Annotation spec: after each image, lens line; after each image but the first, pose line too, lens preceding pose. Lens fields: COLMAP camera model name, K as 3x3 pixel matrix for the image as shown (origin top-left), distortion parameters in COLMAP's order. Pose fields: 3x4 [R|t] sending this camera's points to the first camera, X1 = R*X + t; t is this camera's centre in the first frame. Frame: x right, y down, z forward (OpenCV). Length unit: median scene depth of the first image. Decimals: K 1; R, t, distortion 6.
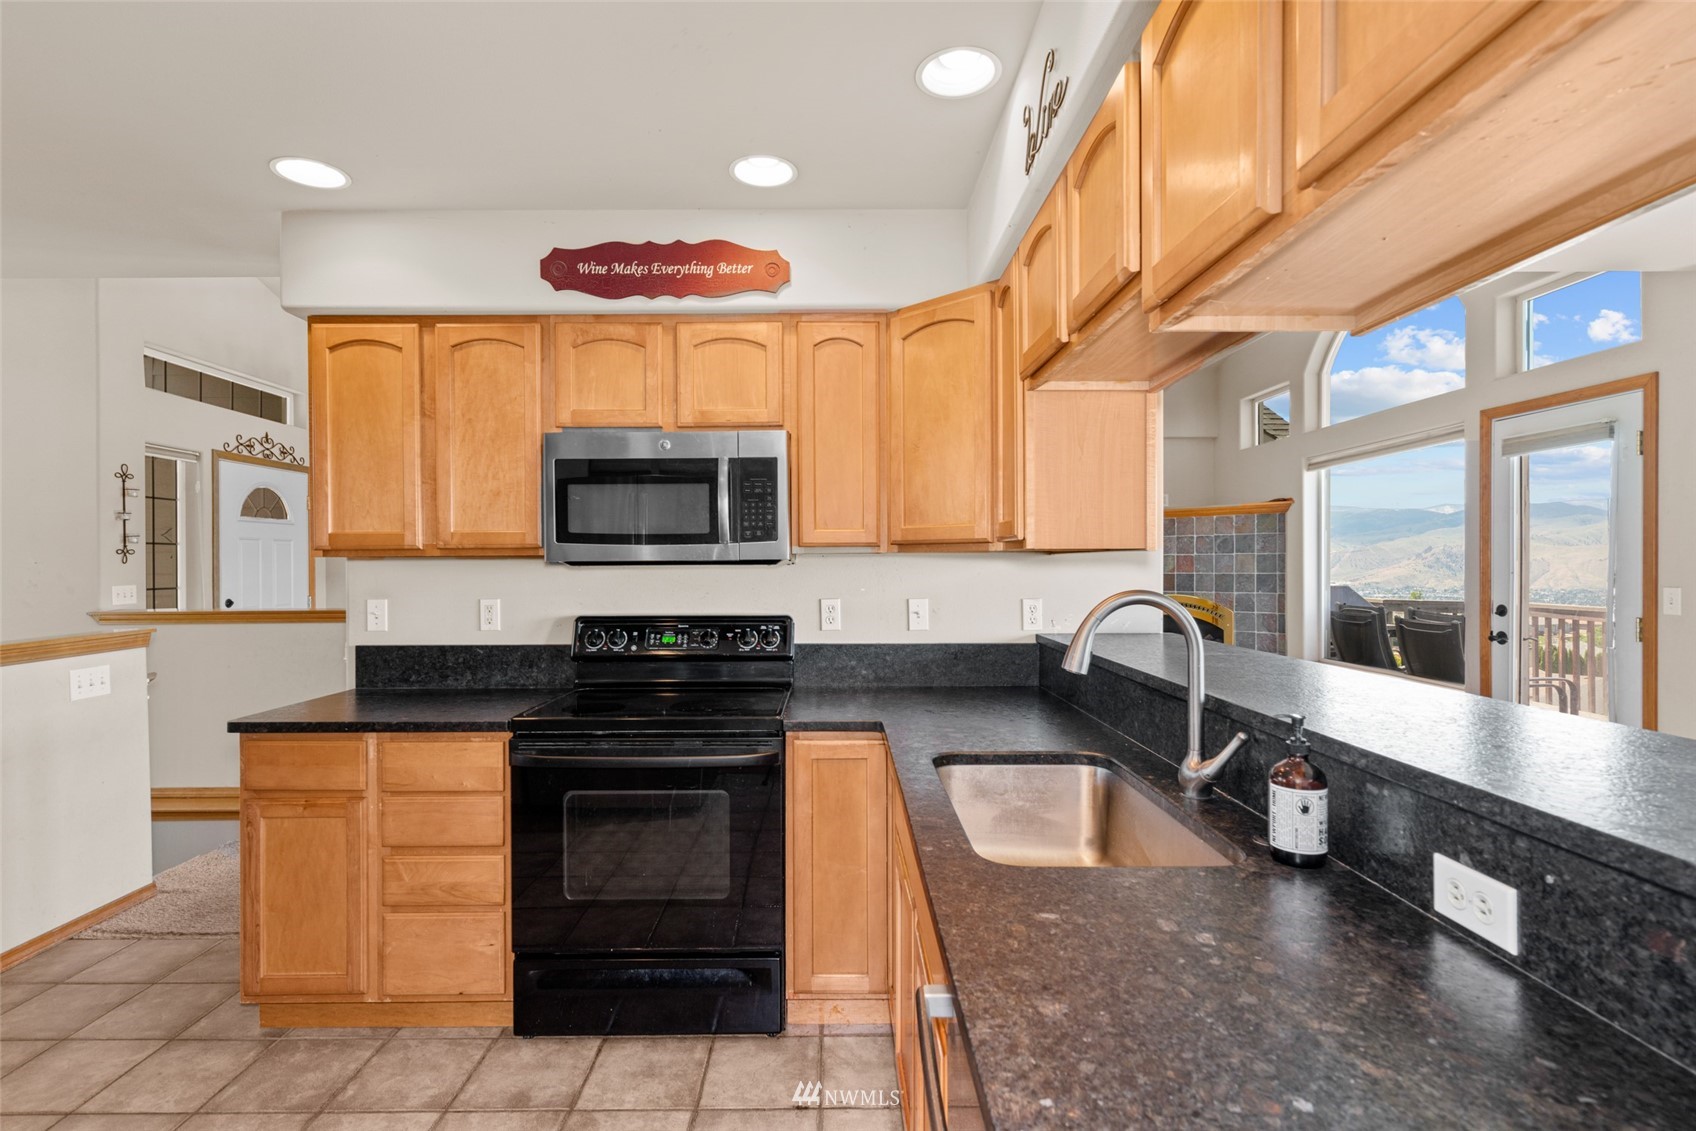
lens RADIAL K [[806.3, 0, 835.3], [0, 806.3, 568.1], [0, 0, 1]] dist [-0.002007, 0.003036]
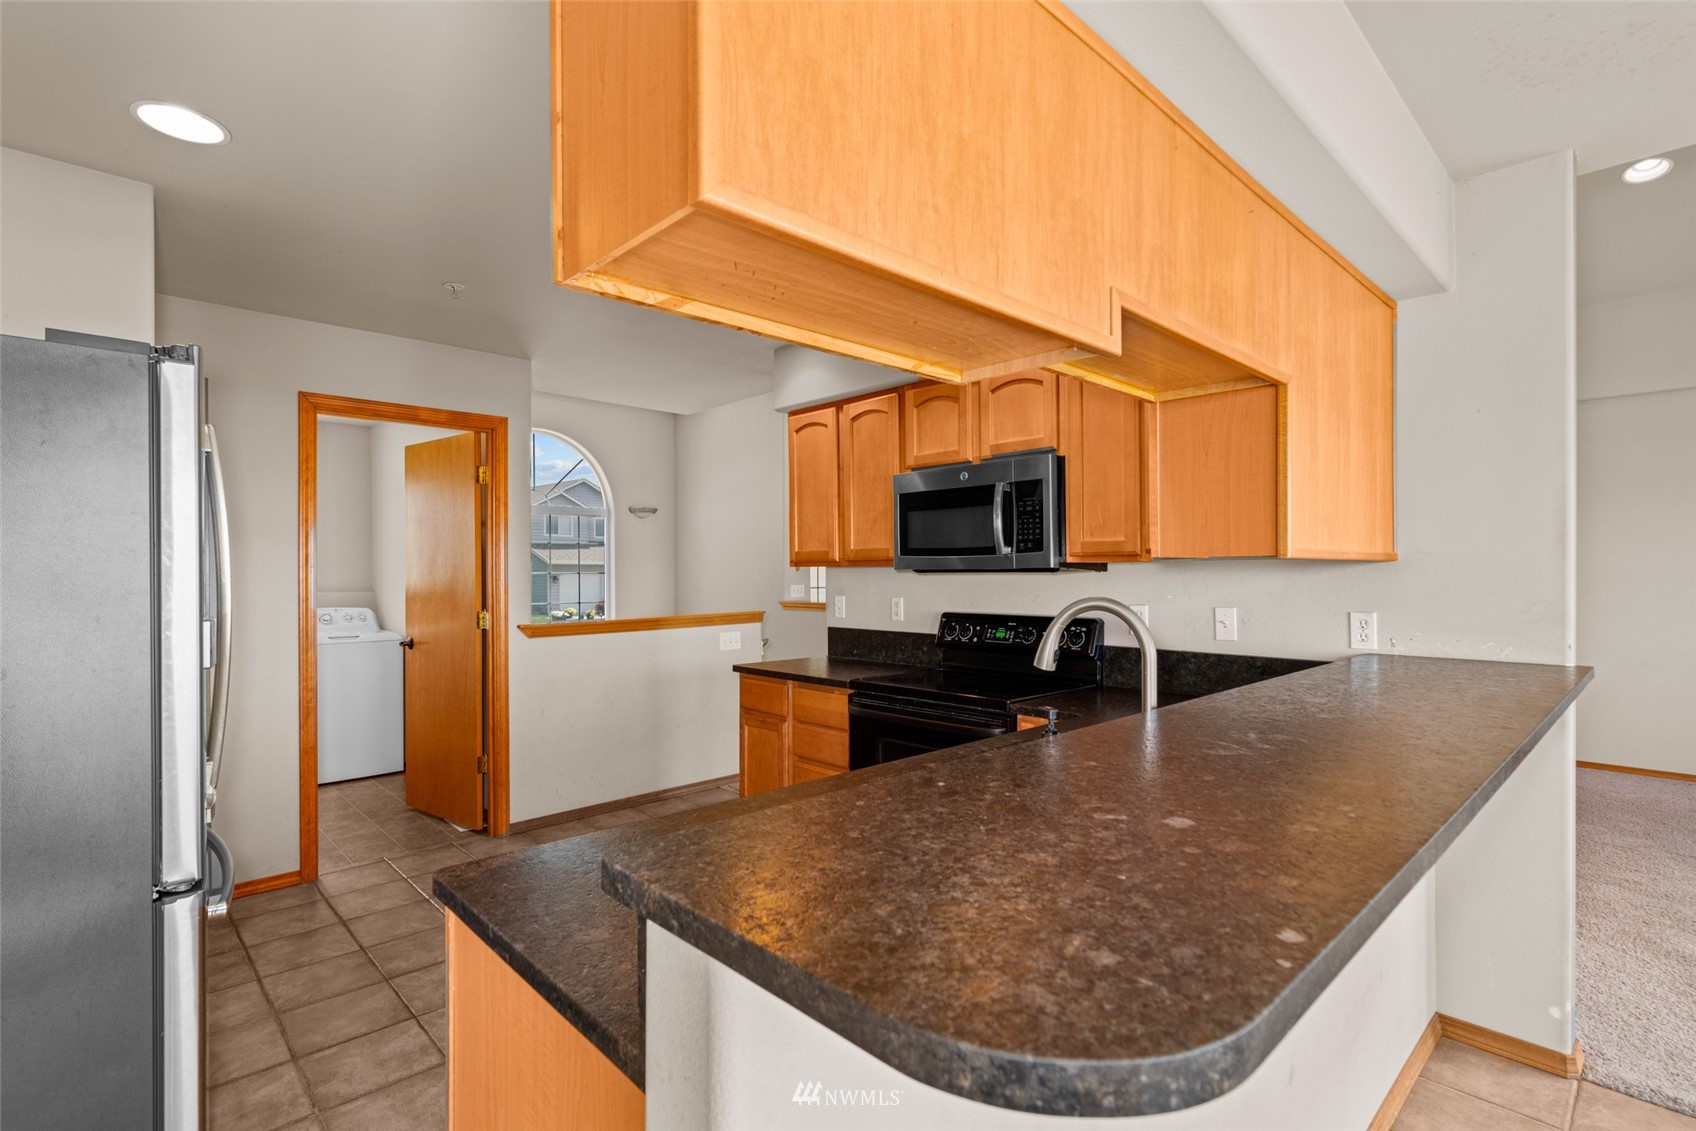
lens RADIAL K [[806.3, 0, 840.0], [0, 806.3, 573.9], [0, 0, 1]] dist [-0.002007, 0.003036]
pose [[0.686426, 0.002811, -0.727195, 0.551482], [-0.004003, 0.999992, 0.000086, -0.000717], [0.727189, 0.002852, 0.686431, 0.003307]]
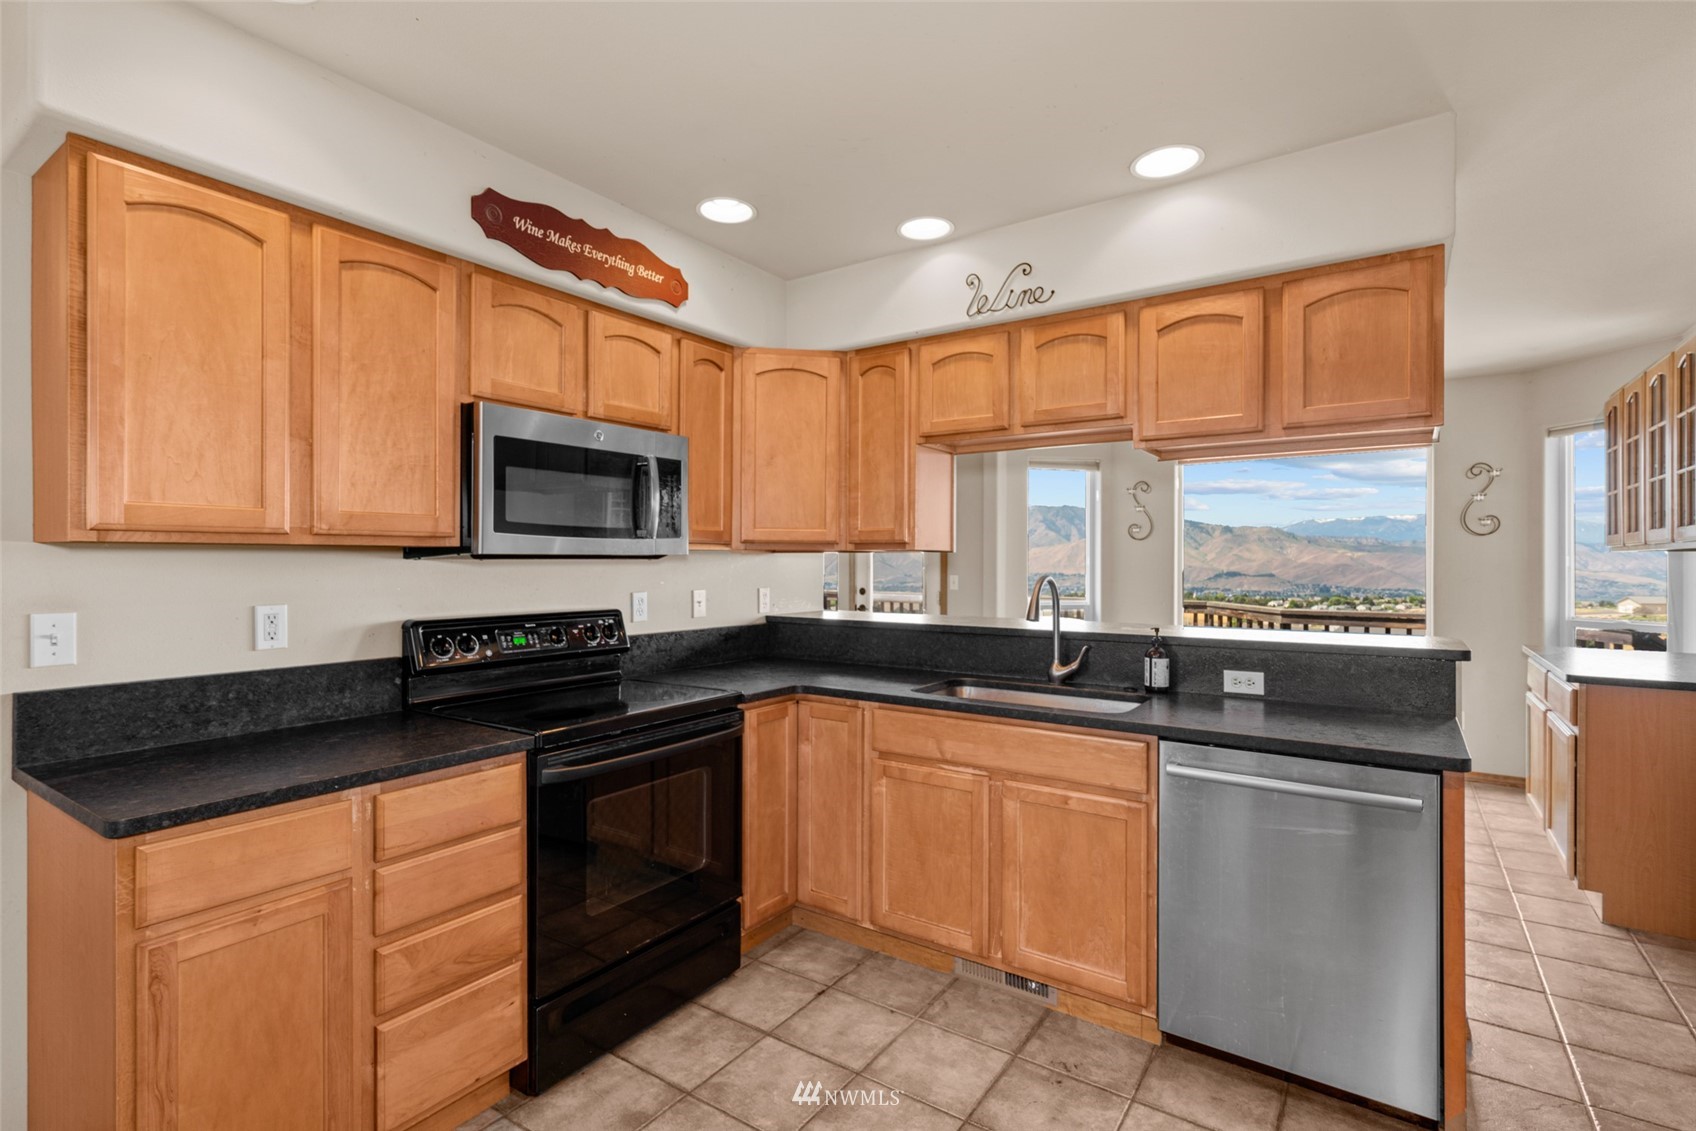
lens RADIAL K [[806.3, 0, 838.1], [0, 806.3, 565.1], [0, 0, 1]] dist [-0.002007, 0.003036]
pose [[0.573372, 0.000753, 0.819295, -0.821455], [0.001264, 0.999998, -0.001804, 0.005529], [-0.819295, 0.002070, 0.573369, 0.201545]]
